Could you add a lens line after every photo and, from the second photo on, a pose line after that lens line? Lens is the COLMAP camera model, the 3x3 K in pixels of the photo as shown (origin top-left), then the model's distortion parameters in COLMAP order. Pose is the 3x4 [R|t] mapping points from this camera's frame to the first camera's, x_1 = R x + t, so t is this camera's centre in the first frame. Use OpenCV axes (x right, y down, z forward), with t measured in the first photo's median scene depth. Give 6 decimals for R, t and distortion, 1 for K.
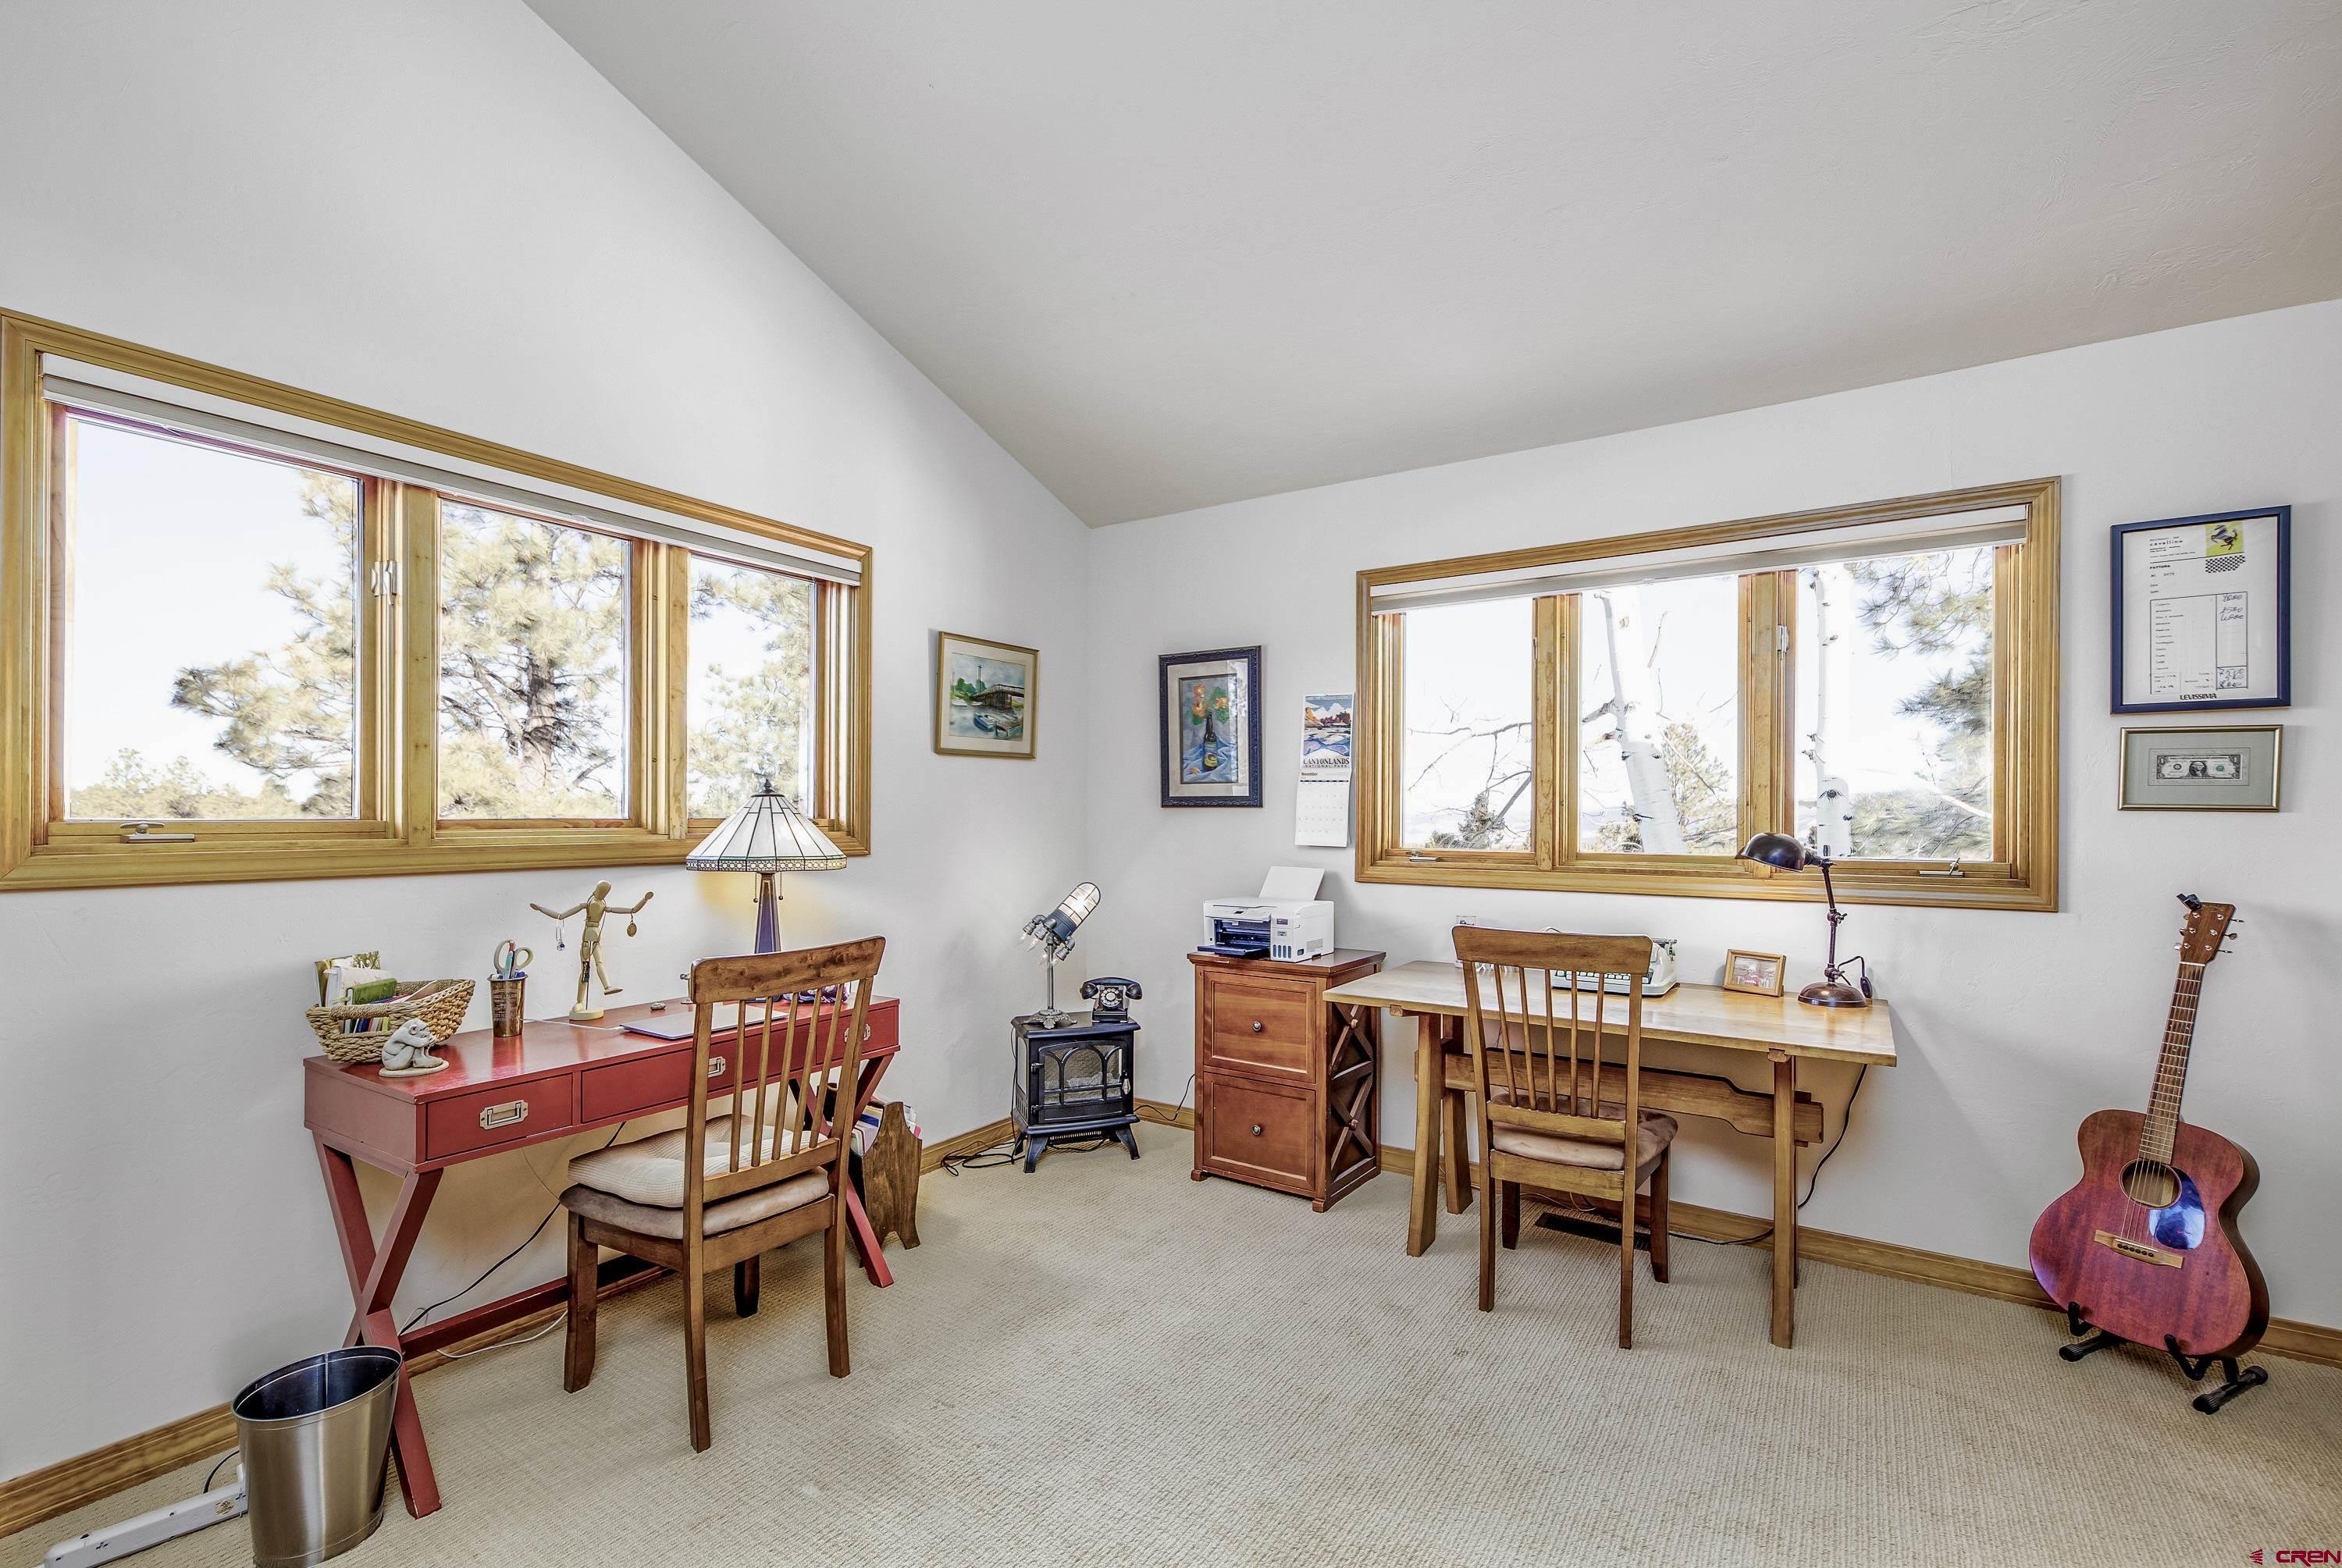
lens RADIAL K [[1059.3, 0, 1161.0], [0, 1059.3, 803.8], [0, 0, 1]] dist [0.009669, -0.001166]
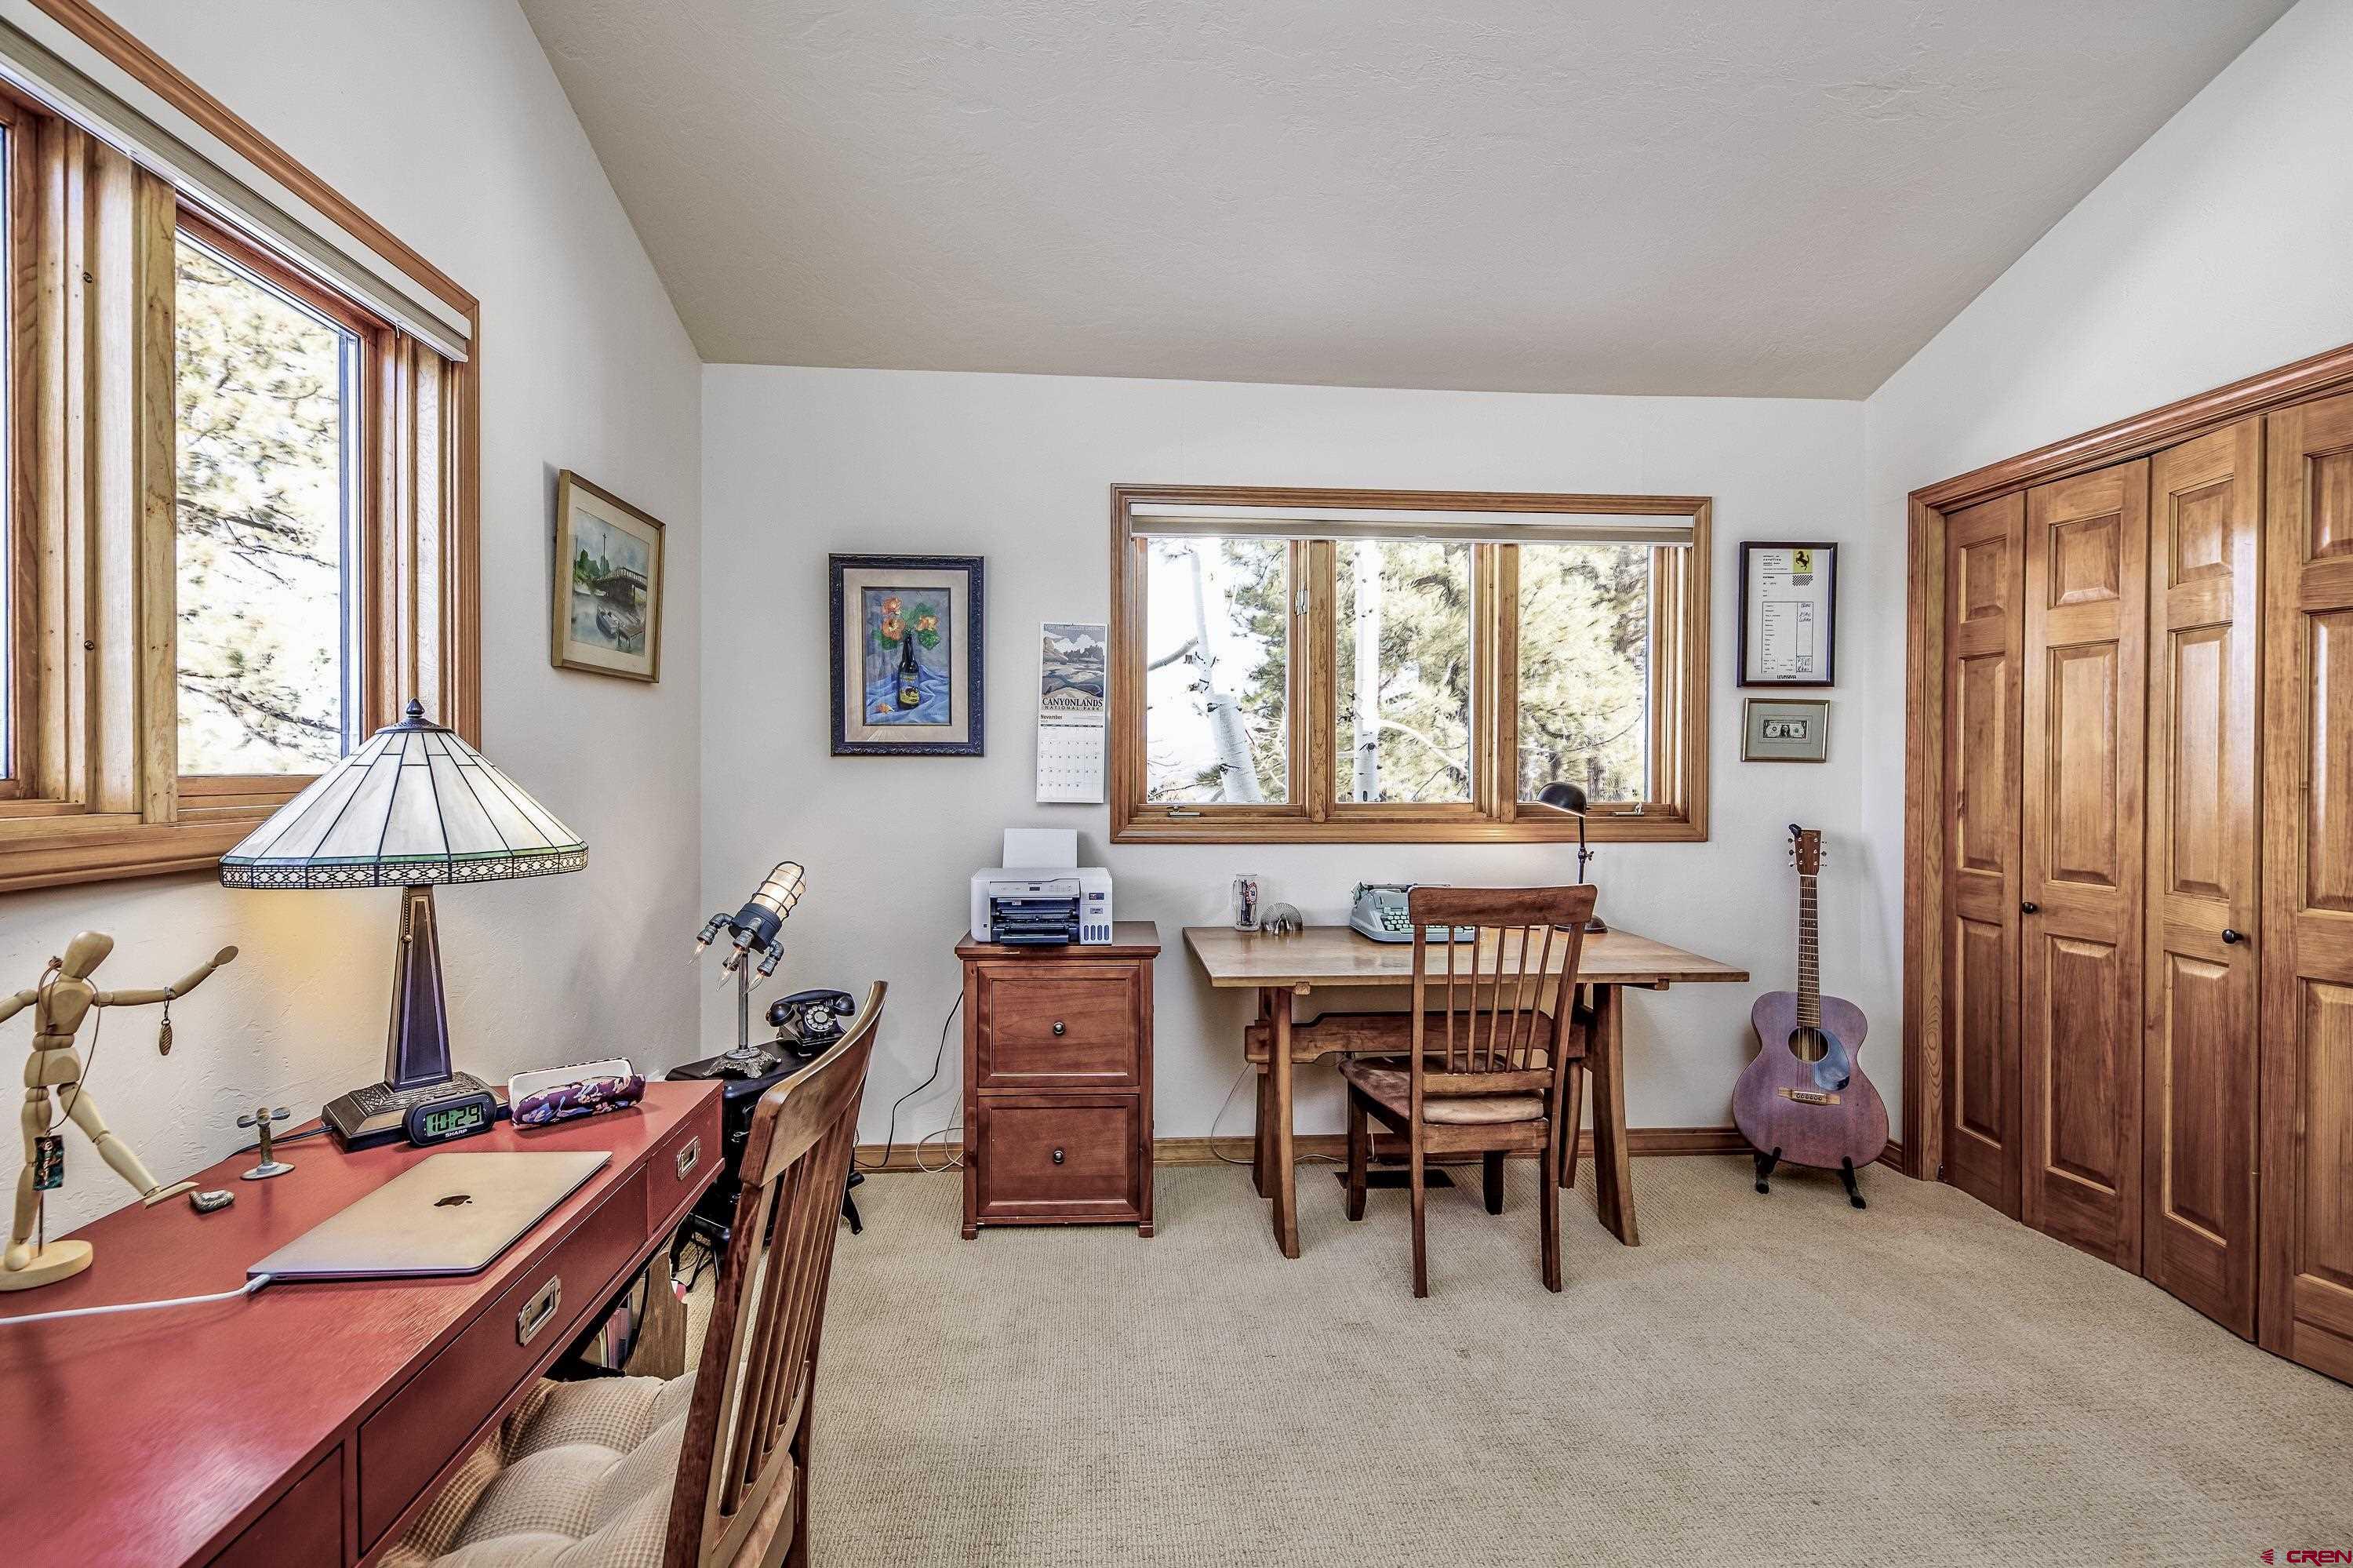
lens RADIAL K [[1064.5, 0, 1172.7], [0, 1064.5, 769.6], [0, 0, 1]] dist [0.009669, -0.001166]
pose [[0.782714, -0.004551, 0.622365, -0.351474], [-0.005502, 0.999884, 0.014231, 0.000993], [-0.622358, -0.014563, 0.782598, 0.319329]]
